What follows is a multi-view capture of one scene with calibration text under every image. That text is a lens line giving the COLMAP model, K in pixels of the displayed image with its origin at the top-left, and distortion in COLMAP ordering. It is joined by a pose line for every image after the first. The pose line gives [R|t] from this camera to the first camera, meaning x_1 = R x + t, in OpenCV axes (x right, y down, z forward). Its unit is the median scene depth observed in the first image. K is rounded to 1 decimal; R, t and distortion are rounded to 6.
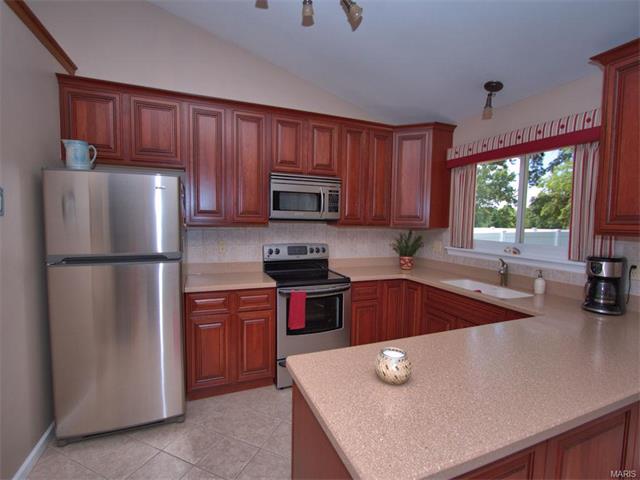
lens RADIAL K [[303.8, 0, 320.0], [0, 303.8, 240.0], [0, 0, 1]] dist [-0.002633, 0.000004]
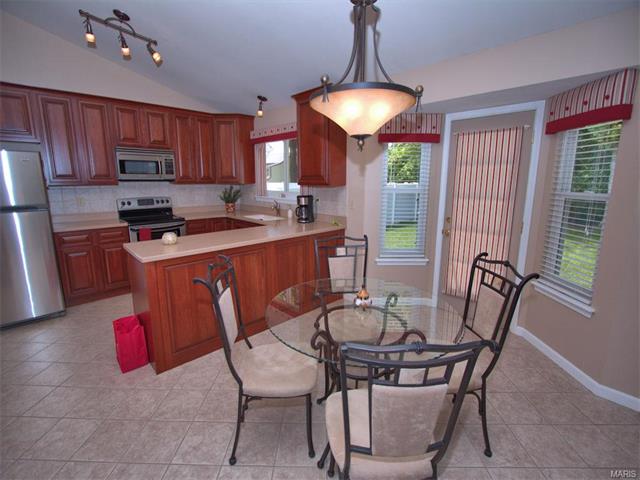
lens RADIAL K [[293.4, 0, 318.7], [0, 293.4, 230.6], [0, 0, 1]] dist [-0.011950, -0.000078]
pose [[0.930820, -0.078821, 0.356878, 0.191942], [0.038705, 0.992235, 0.118198, 0.039379], [-0.363424, -0.096208, 0.926643, -0.600997]]
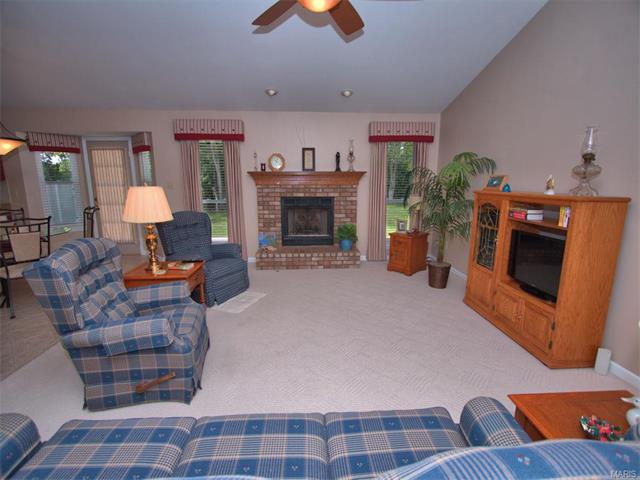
lens RADIAL K [[293.4, 0, 318.7], [0, 293.4, 230.6], [0, 0, 1]] dist [-0.011950, -0.000078]
pose [[0.333497, -0.179976, 0.925413, -0.234127], [0.068123, 0.983643, 0.166751, 0.132594], [-0.940287, 0.007431, 0.340302, -1.724386]]
